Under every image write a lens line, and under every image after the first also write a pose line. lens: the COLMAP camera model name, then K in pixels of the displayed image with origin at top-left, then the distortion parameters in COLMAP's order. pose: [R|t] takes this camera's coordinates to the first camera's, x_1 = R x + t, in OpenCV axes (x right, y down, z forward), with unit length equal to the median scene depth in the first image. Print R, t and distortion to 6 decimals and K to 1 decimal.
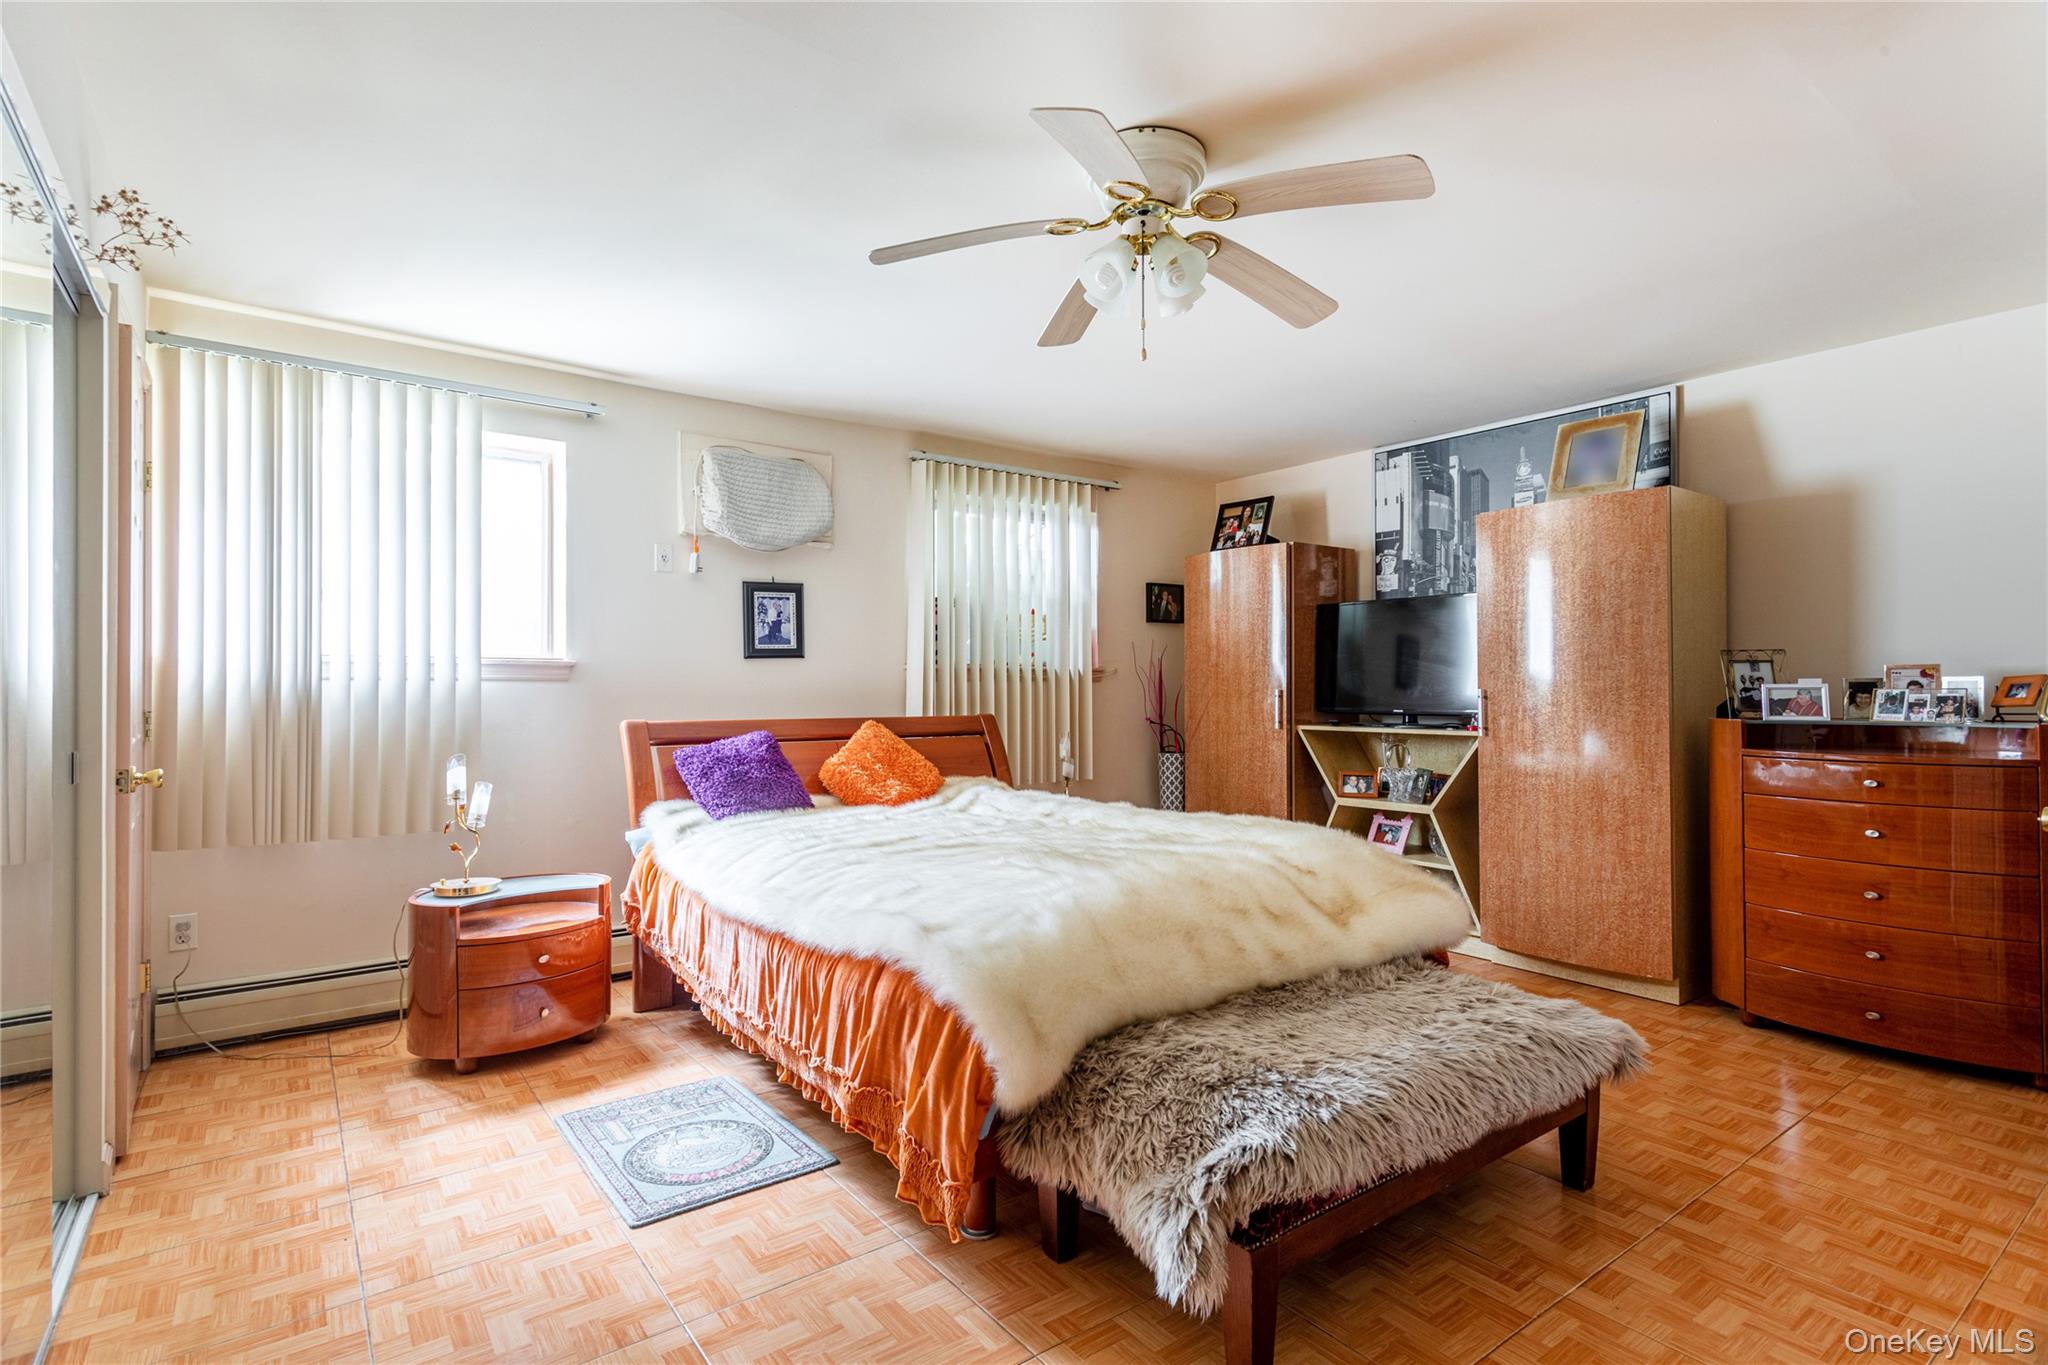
lens RADIAL K [[985.4, 0, 1018.2], [0, 985.4, 686.6], [0, 0, 1]] dist [0.000843, 0.001068]
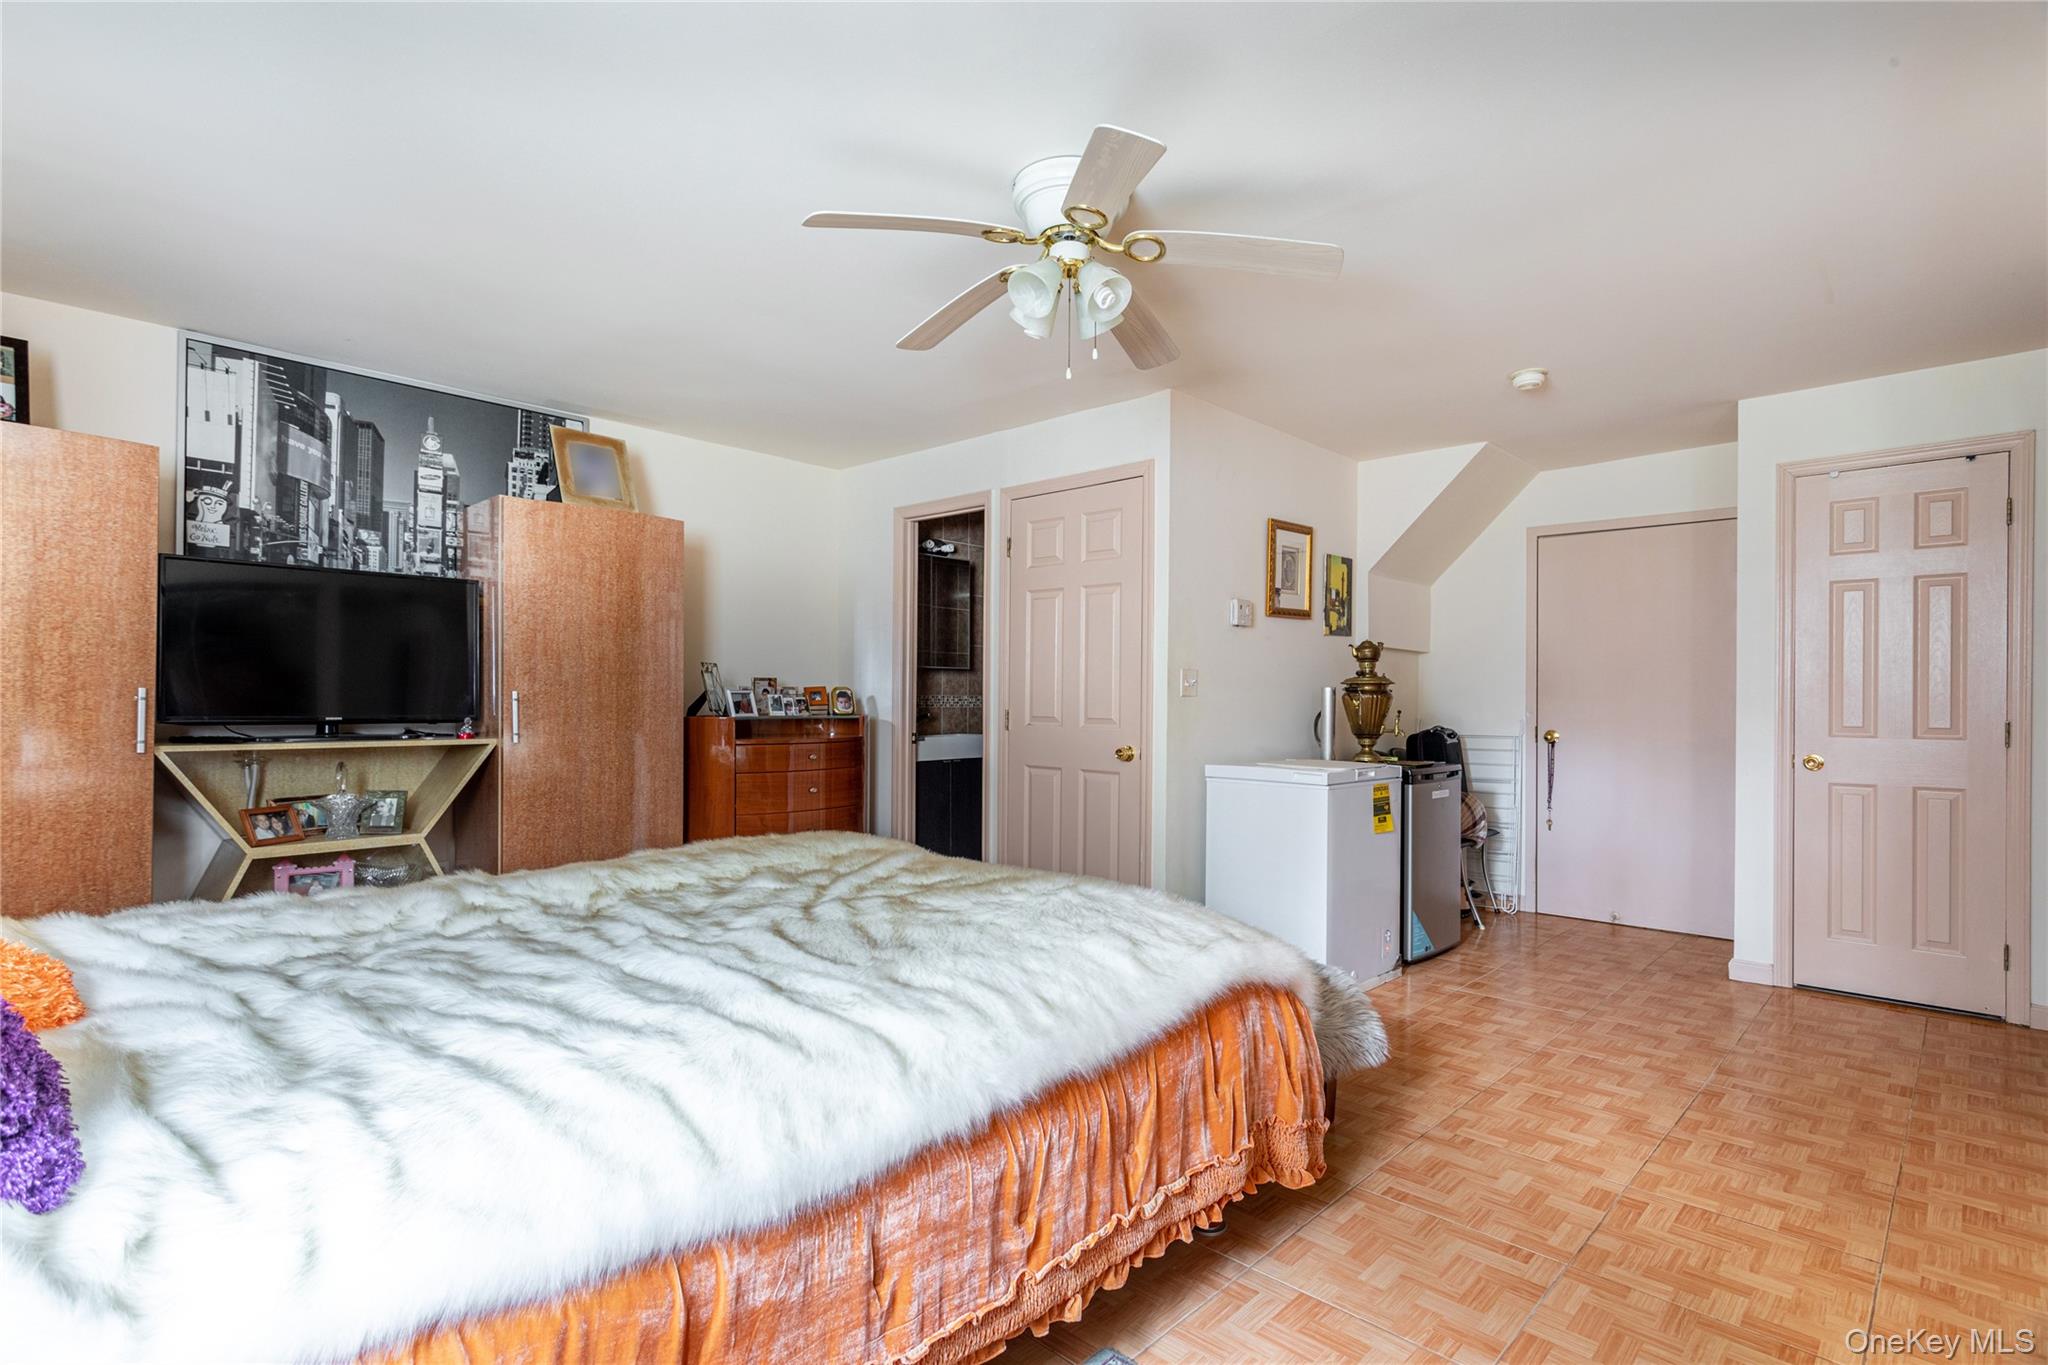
lens RADIAL K [[985.4, 0, 1018.2], [0, 985.4, 686.6], [0, 0, 1]] dist [0.000843, 0.001068]
pose [[-0.148028, 0.011700, 0.988914, -0.395519], [-0.012427, 0.999829, -0.013690, 0.003826], [-0.988905, -0.014315, -0.147858, 0.545613]]
